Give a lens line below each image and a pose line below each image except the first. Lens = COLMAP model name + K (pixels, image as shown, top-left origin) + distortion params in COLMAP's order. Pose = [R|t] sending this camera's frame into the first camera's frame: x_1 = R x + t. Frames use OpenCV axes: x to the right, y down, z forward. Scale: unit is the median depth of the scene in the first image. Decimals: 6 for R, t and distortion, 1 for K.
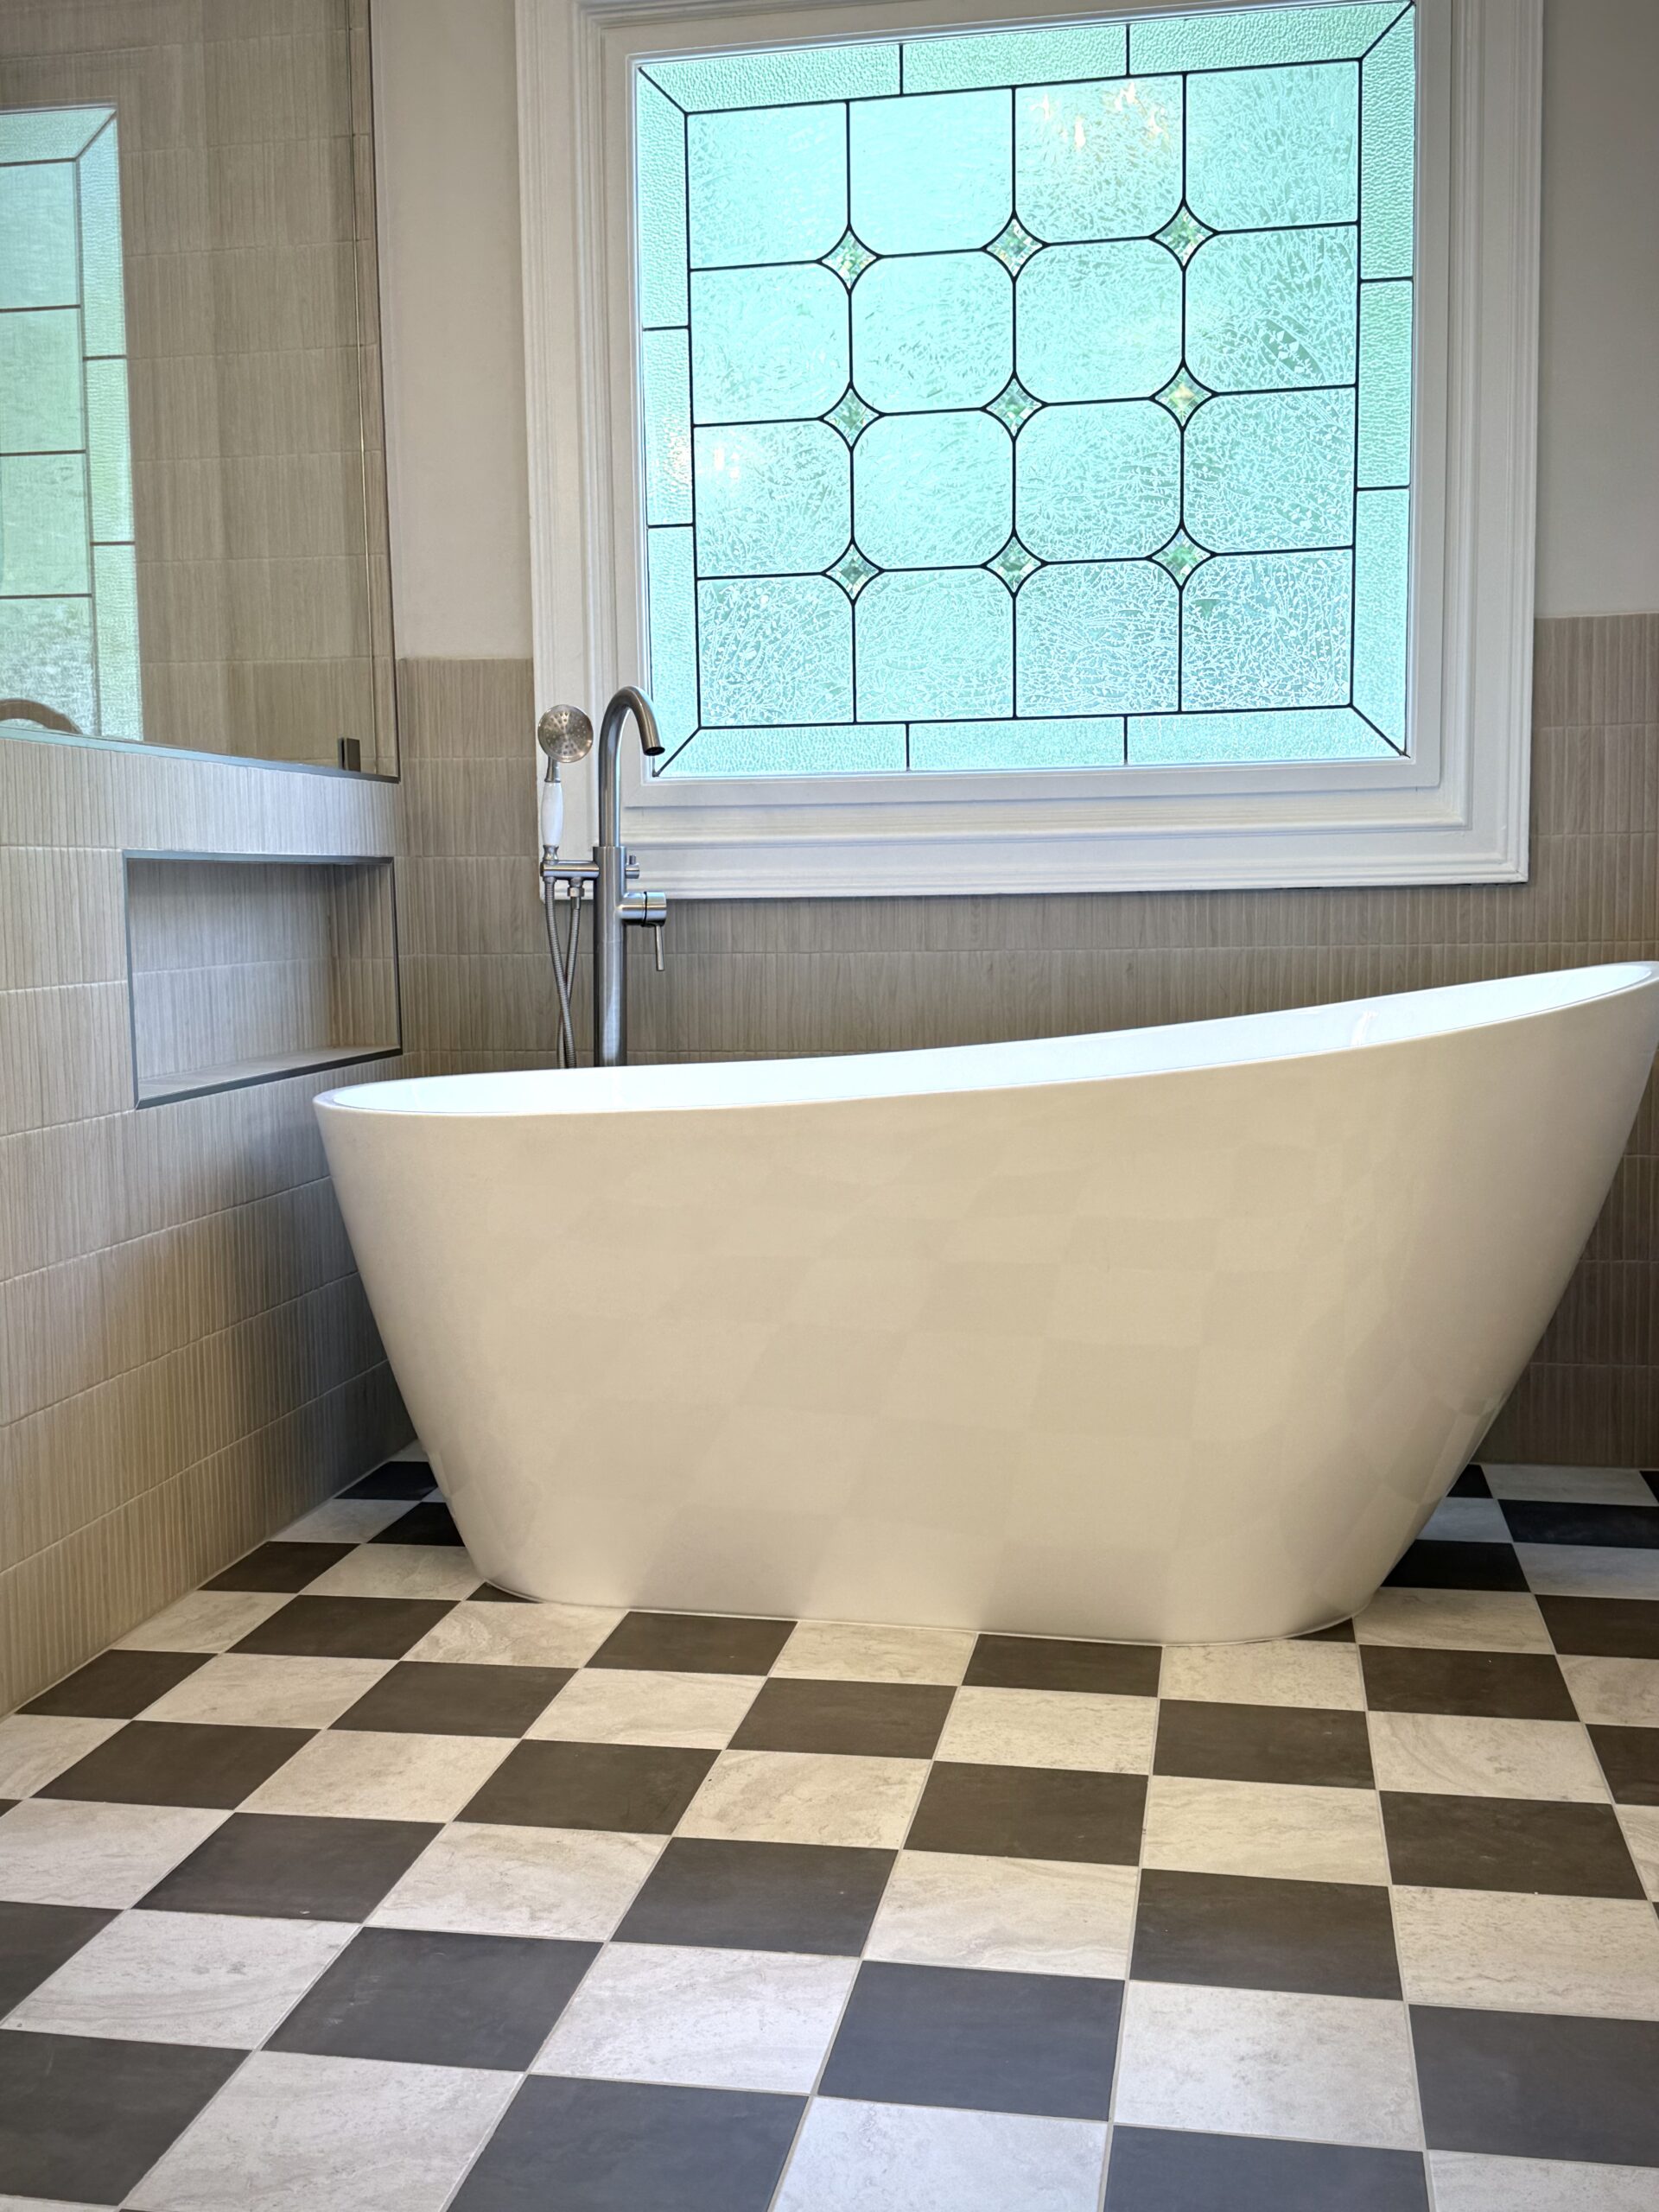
lens RADIAL K [[2304.5, 0, 829.5], [0, 2304.5, 1106.0], [0, 0, 1]] dist [0.254135, -0.561462]
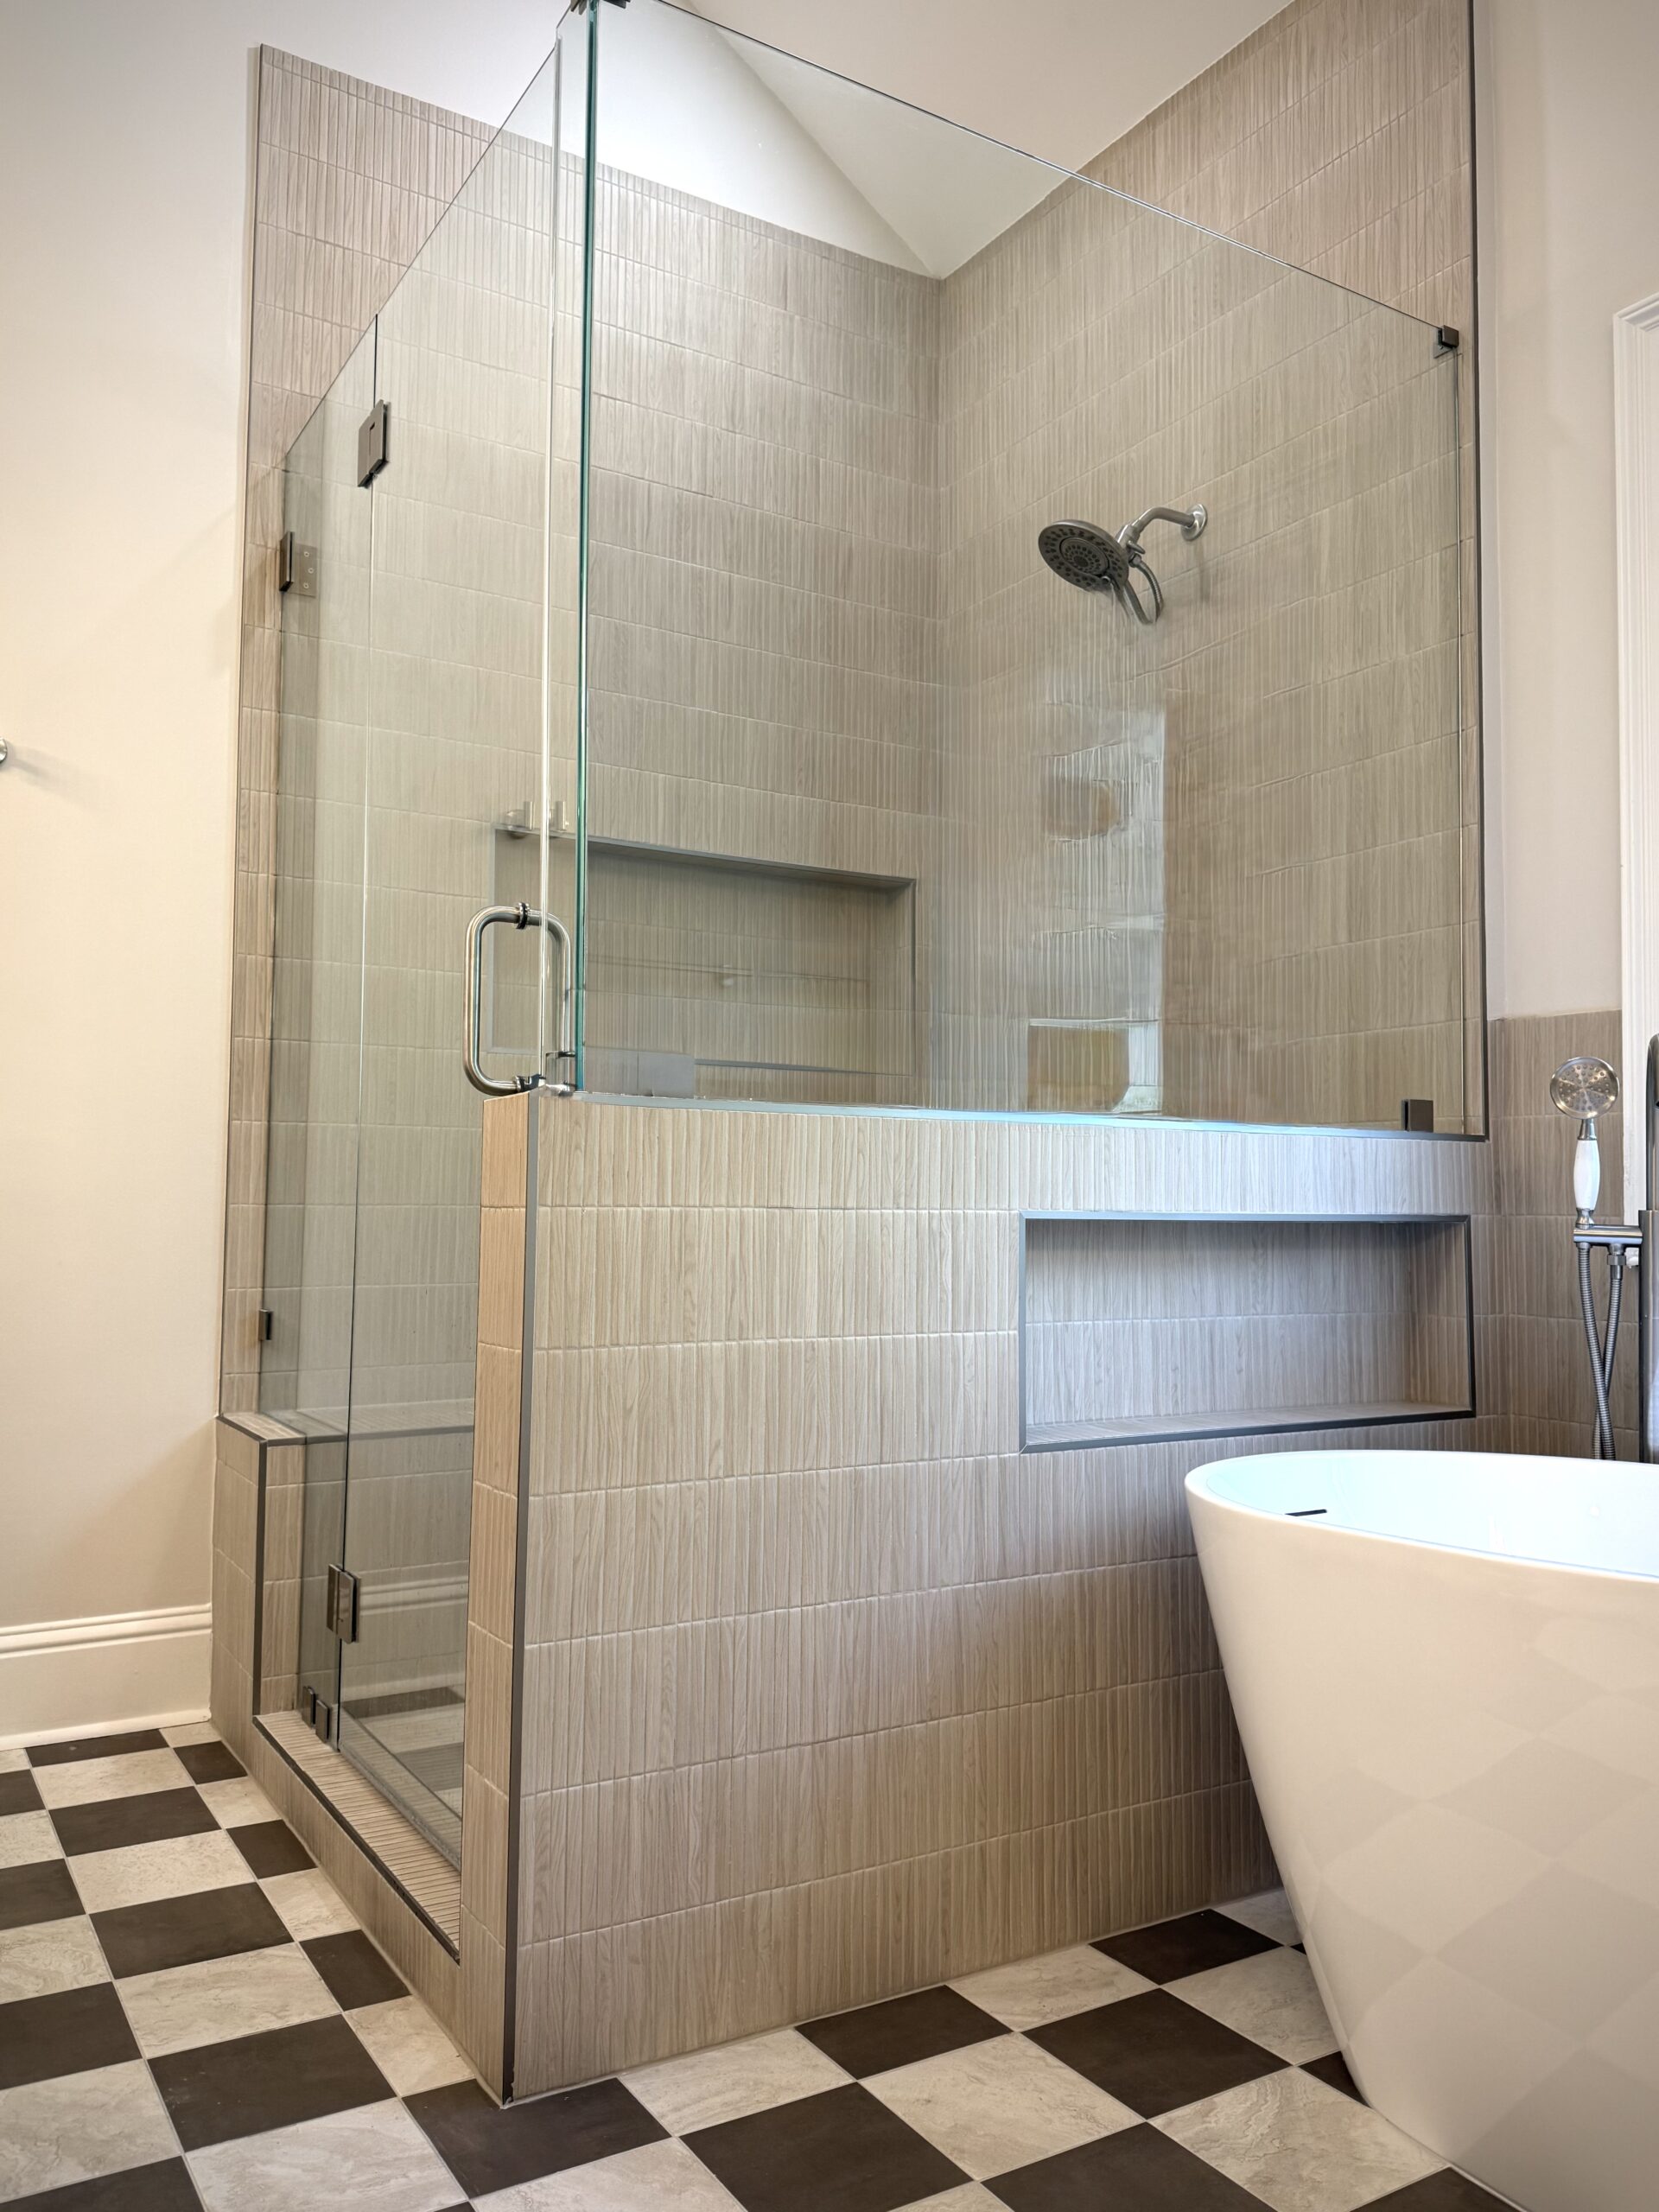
lens RADIAL K [[1686.7, 0, 824.2], [0, 1686.7, 1107.2], [0, 0, 1]] dist [0.074813, -0.099629]
pose [[0.661595, -0.022701, -0.749518, 0.178534], [-0.089989, 0.989914, -0.109415, -0.049525], [0.744442, 0.139836, 0.652880, 0.324667]]
